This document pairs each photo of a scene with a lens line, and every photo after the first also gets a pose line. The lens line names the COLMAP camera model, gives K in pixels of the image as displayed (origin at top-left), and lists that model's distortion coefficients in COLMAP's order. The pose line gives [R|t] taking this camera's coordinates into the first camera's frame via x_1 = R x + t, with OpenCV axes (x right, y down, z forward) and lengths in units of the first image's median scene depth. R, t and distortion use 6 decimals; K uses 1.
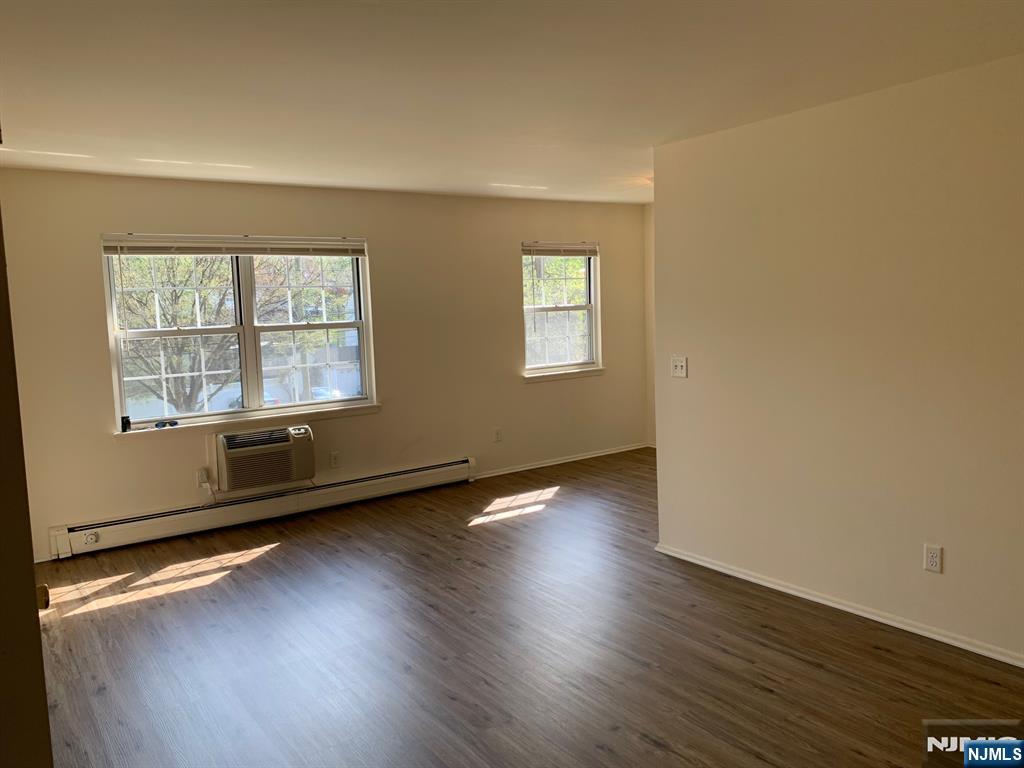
lens RADIAL K [[776.3, 0, 512.0], [0, 776.3, 384.0], [0, 0, 1]] dist [0.009734, -0.008287]
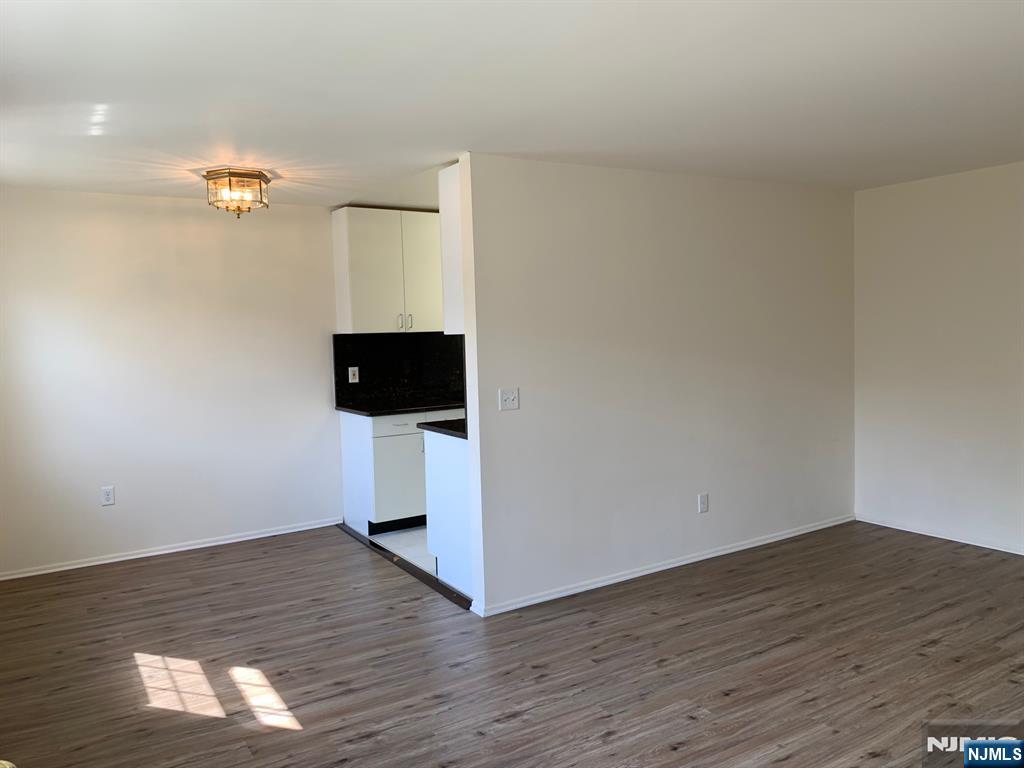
lens RADIAL K [[776.3, 0, 512.0], [0, 776.3, 384.0], [0, 0, 1]] dist [0.009734, -0.008287]
pose [[0.058703, -0.042183, 0.997384, -0.737992], [0.129249, 0.991019, 0.034306, -0.074462], [-0.989873, 0.126897, 0.063628, 0.991049]]
